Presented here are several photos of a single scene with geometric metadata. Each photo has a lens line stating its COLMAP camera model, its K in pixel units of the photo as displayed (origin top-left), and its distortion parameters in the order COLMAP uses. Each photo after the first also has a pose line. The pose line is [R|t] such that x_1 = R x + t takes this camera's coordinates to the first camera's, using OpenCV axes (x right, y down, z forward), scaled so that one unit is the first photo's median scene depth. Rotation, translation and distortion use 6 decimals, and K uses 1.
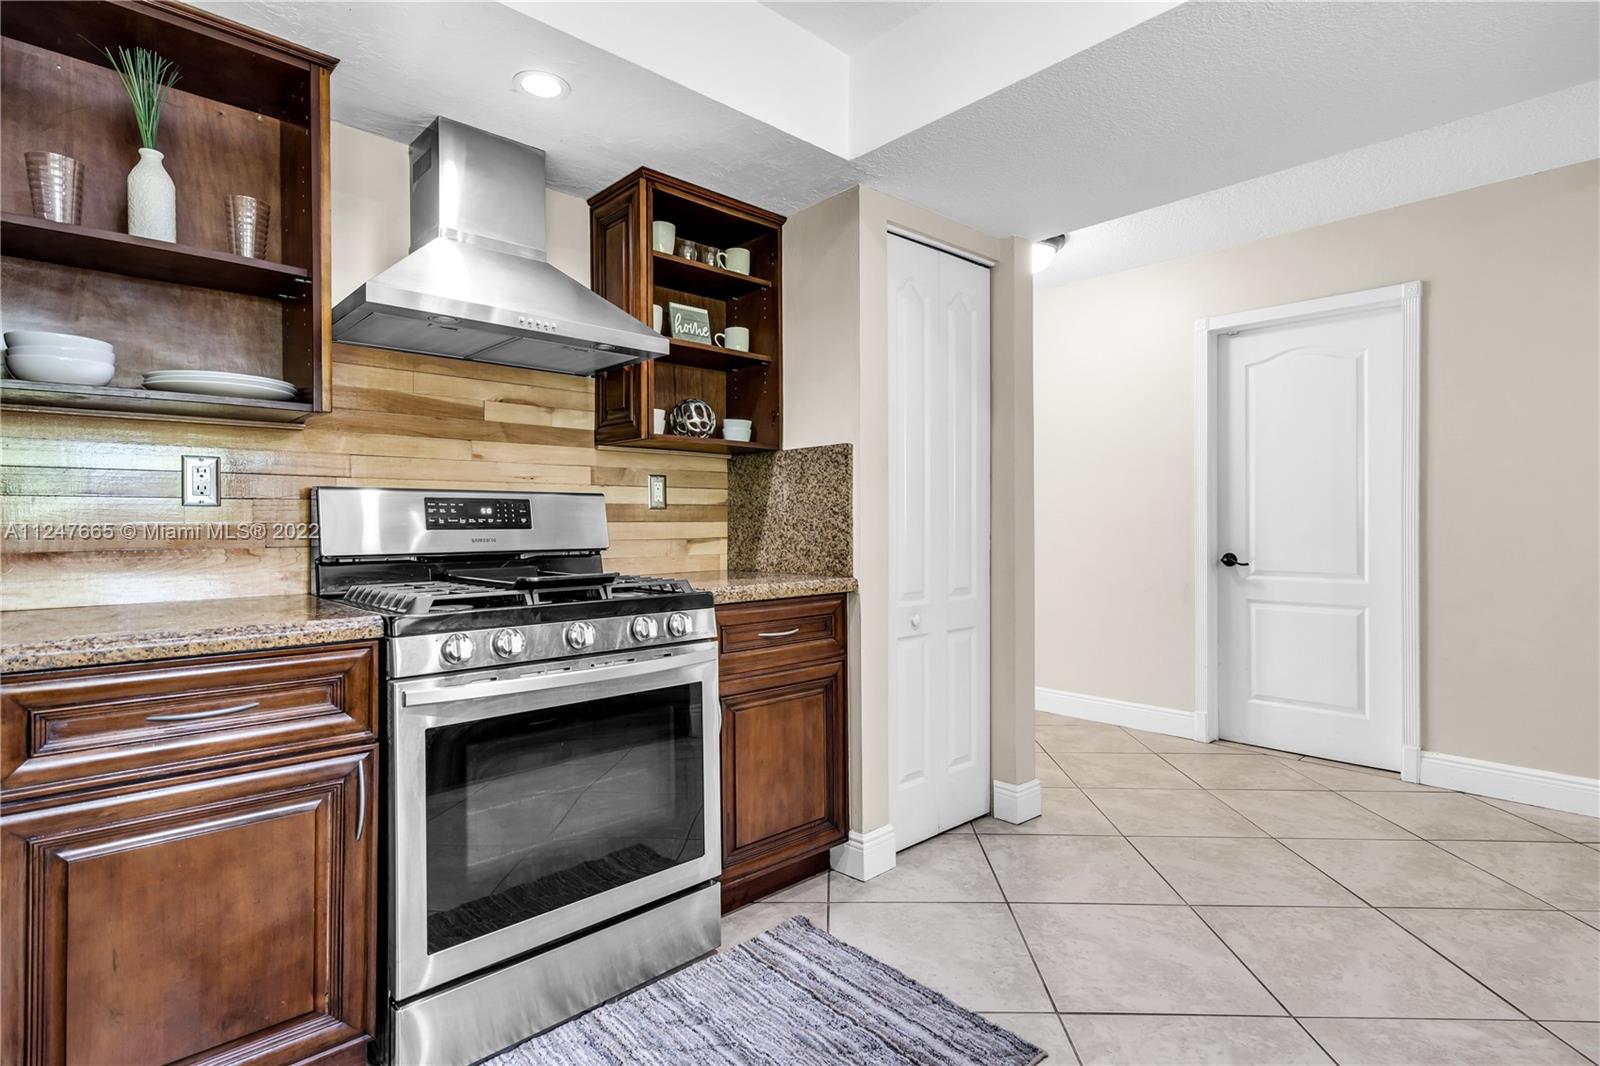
lens RADIAL K [[799.6, 0, 799.4], [0, 799.6, 524.4], [0, 0, 1]] dist [-0.000853, 0.000060]
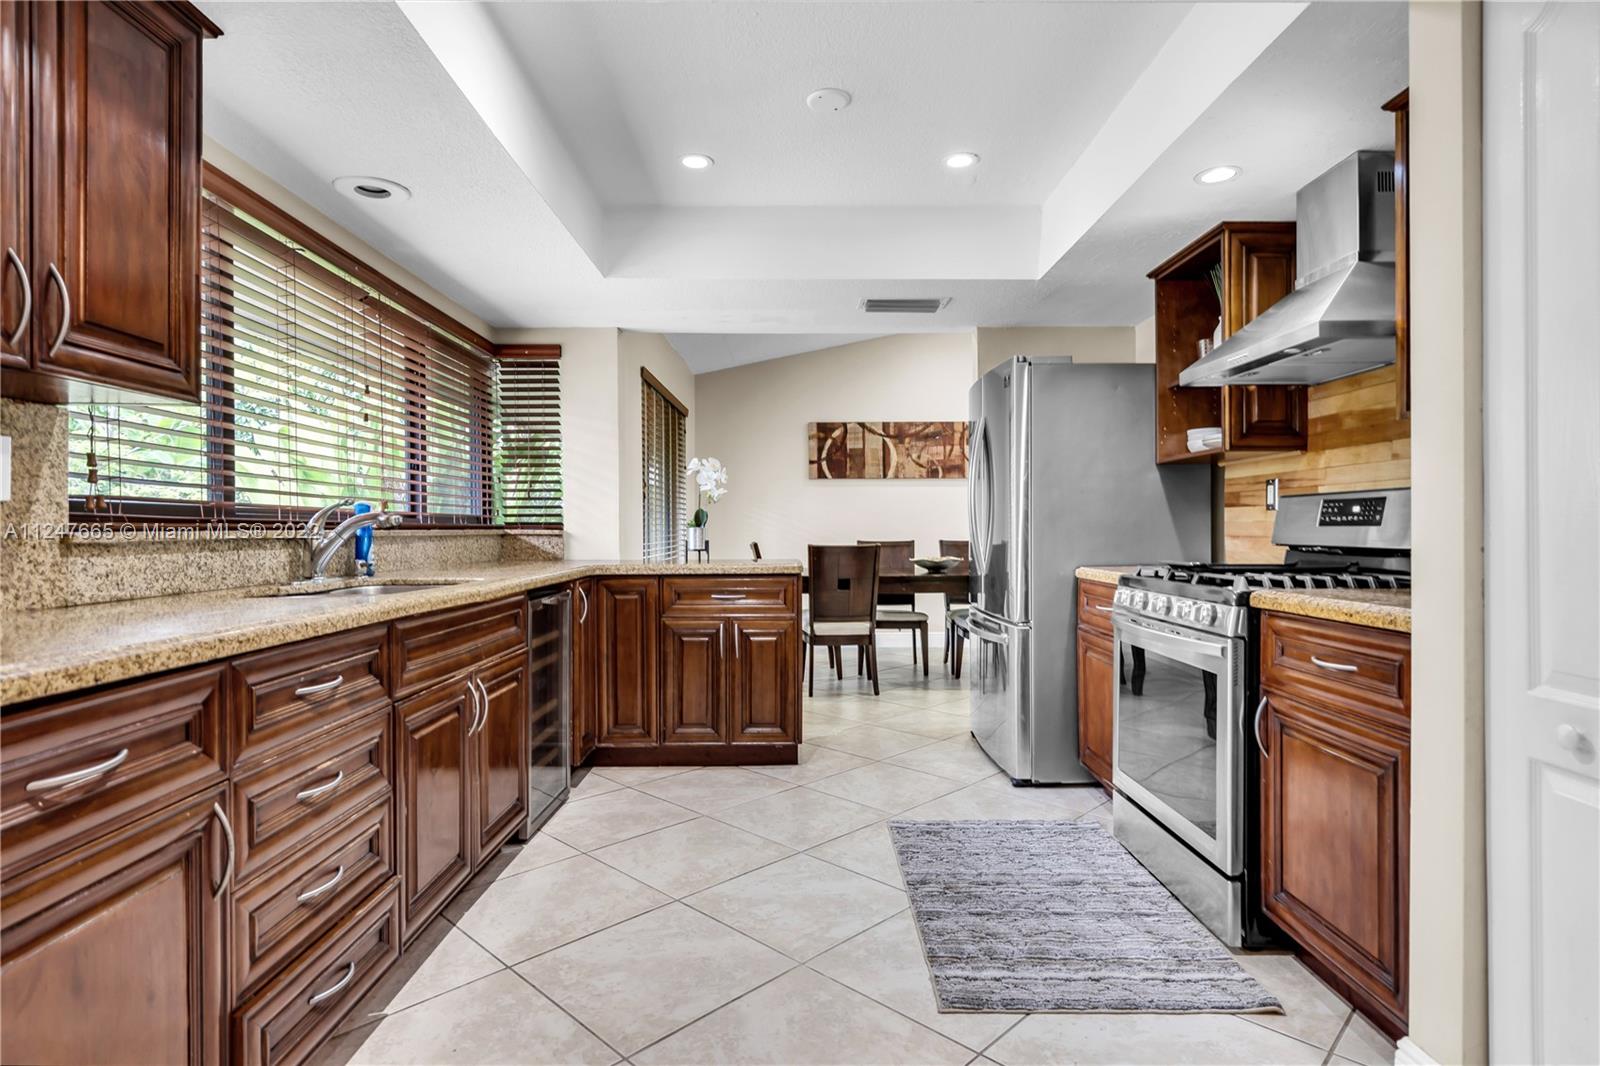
lens RADIAL K [[799.6, 0, 797.0], [0, 799.6, 528.0], [0, 0, 1]] dist [-0.000853, 0.000060]
pose [[-0.675595, 0.008487, -0.737224, 0.994124], [0.004096, 0.999962, 0.007758, -0.002788], [0.737261, 0.002221, -0.675604, 1.204403]]
